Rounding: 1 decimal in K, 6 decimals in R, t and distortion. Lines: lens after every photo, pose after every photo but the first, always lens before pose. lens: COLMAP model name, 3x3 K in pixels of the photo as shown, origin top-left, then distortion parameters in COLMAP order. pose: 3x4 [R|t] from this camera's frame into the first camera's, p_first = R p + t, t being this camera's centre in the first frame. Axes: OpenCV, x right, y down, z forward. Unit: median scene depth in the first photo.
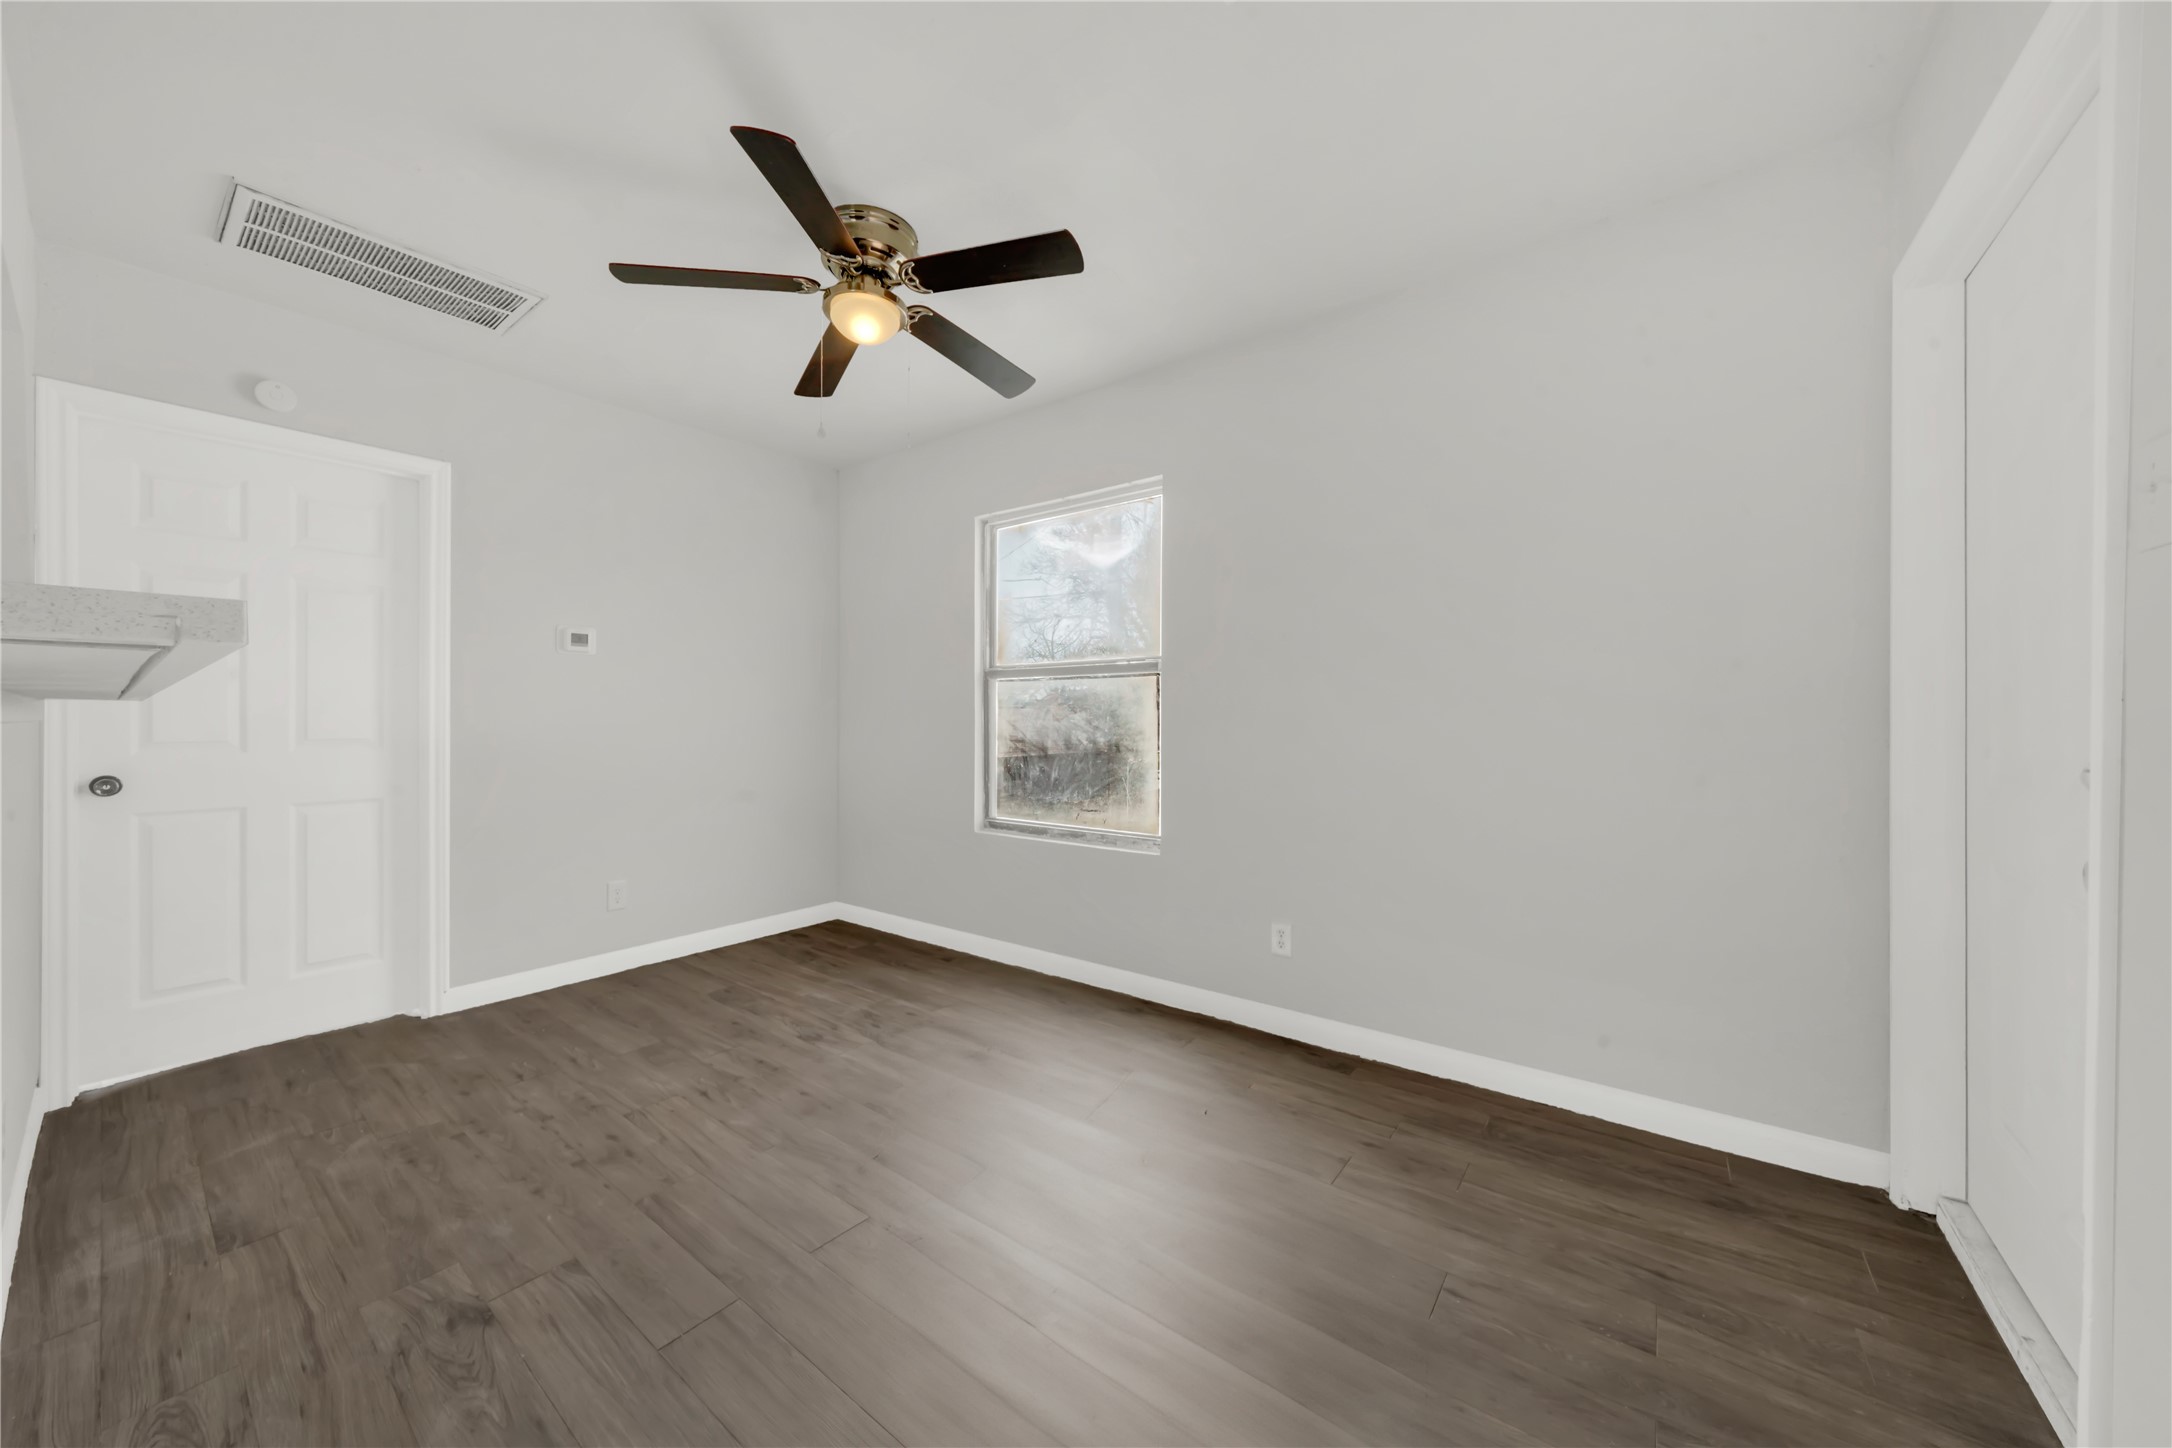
lens RADIAL K [[765.0, 0, 1082.6], [0, 765.0, 724.4], [0, 0, 1]] dist [-0.001151, -0.000093]
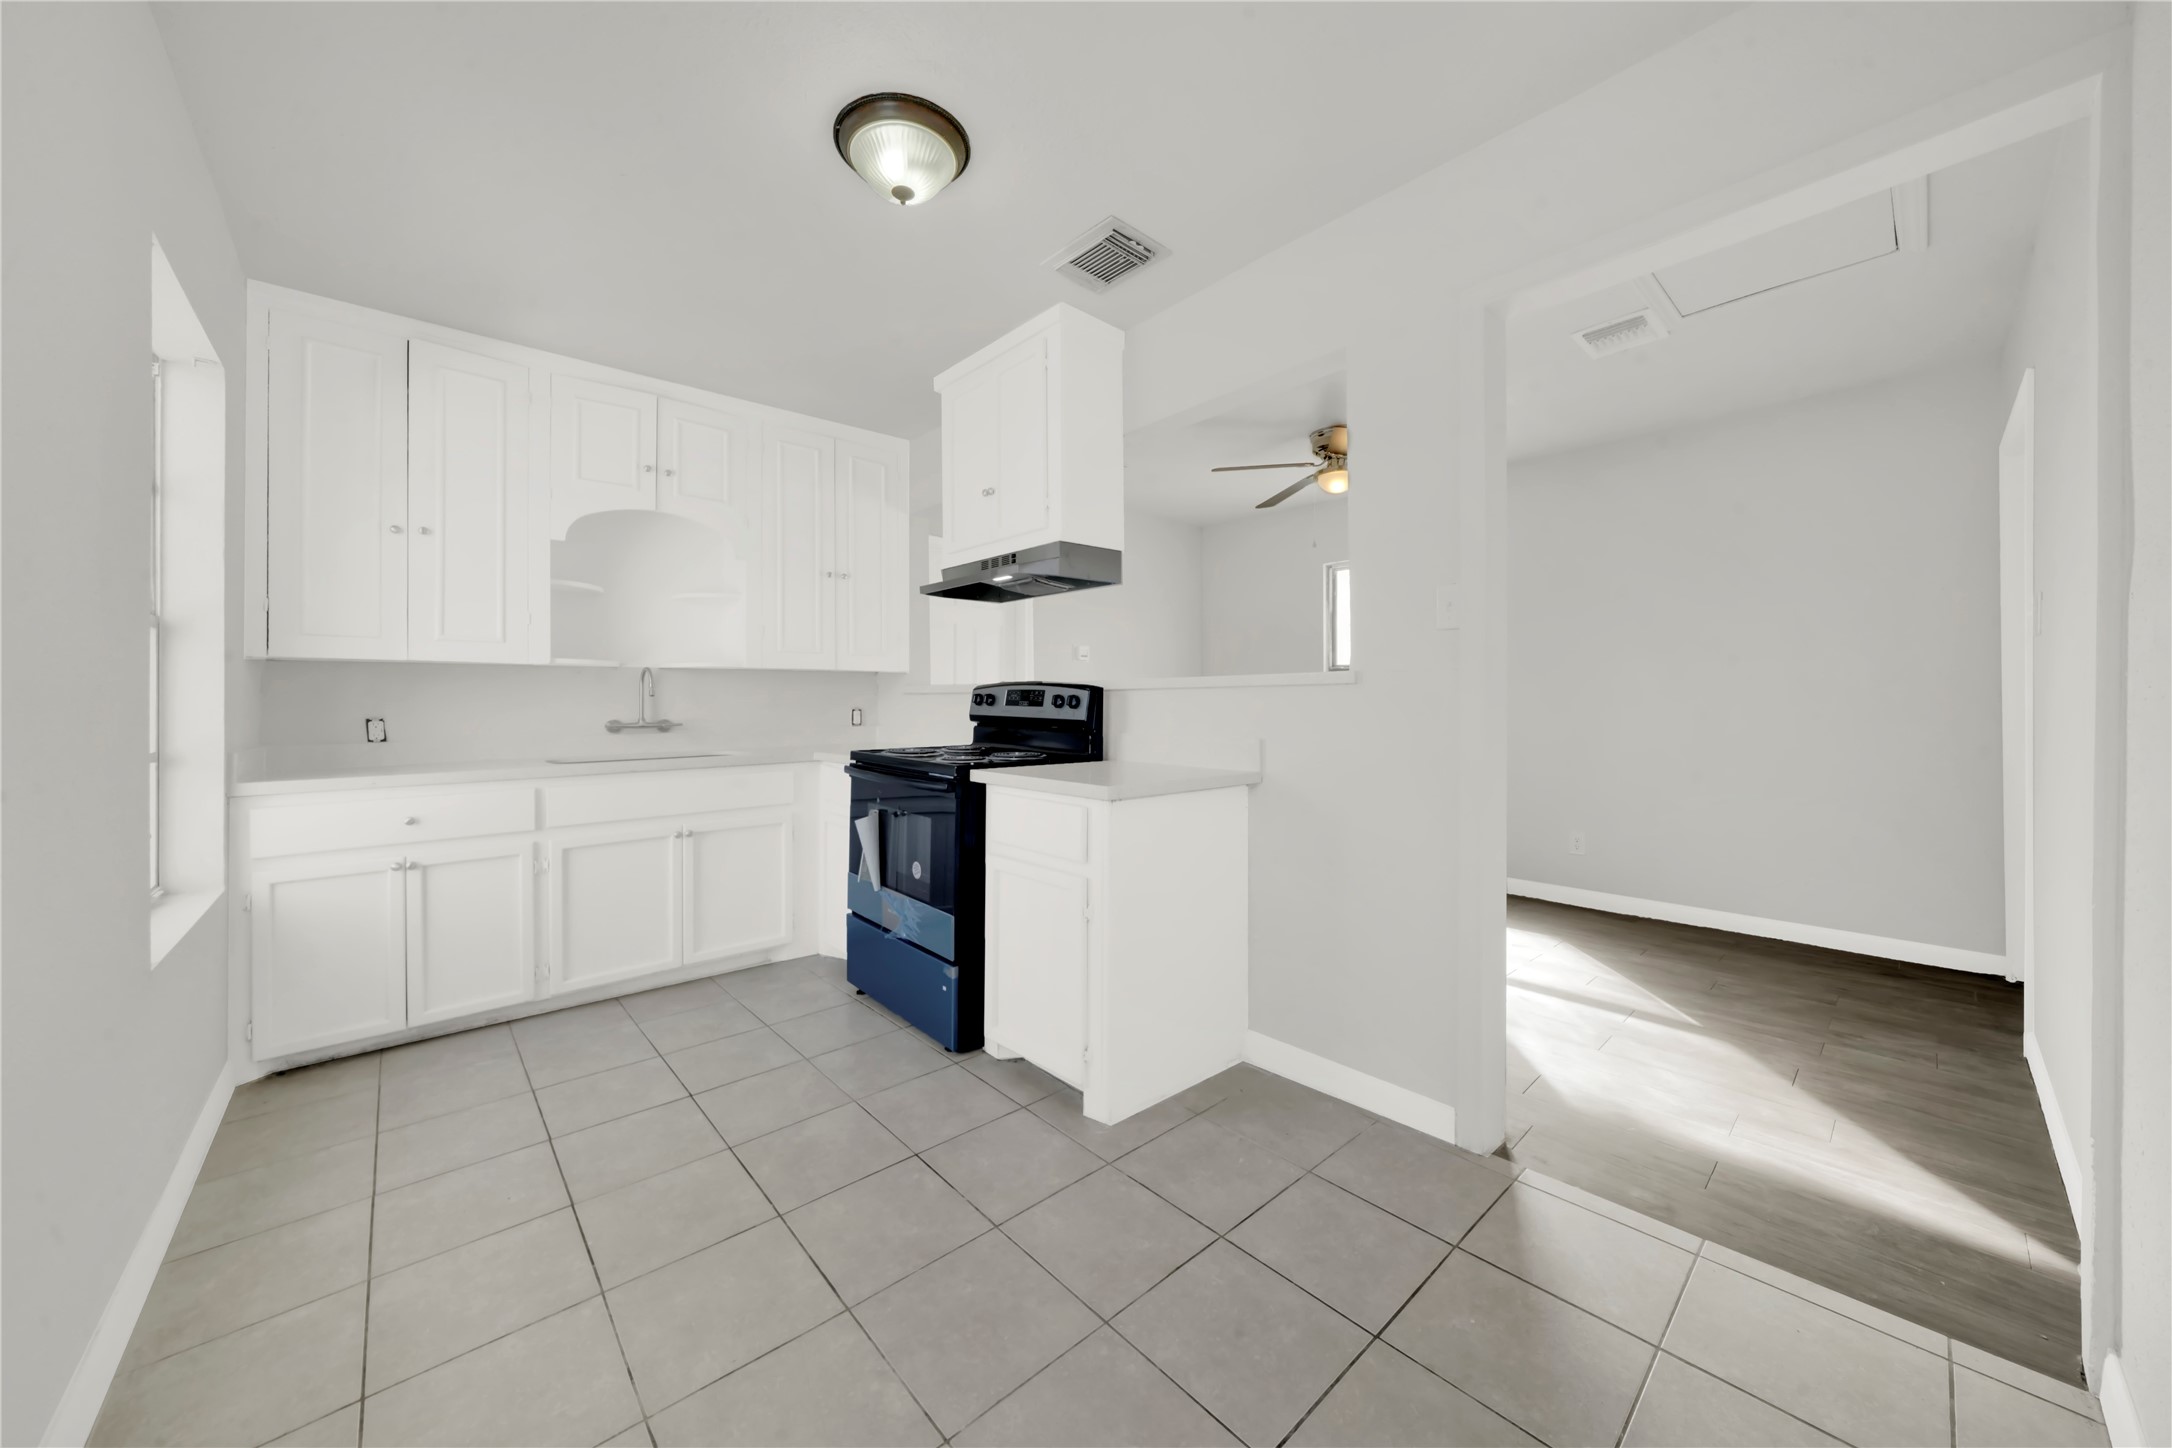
lens RADIAL K [[765.0, 0, 1084.3], [0, 765.0, 709.5], [0, 0, 1]] dist [-0.001151, -0.000093]
pose [[0.981473, 0.000295, -0.191598, -0.438975], [-0.000429, 1.000000, -0.000656, 0.010231], [0.191598, 0.000726, 0.981473, -0.738567]]
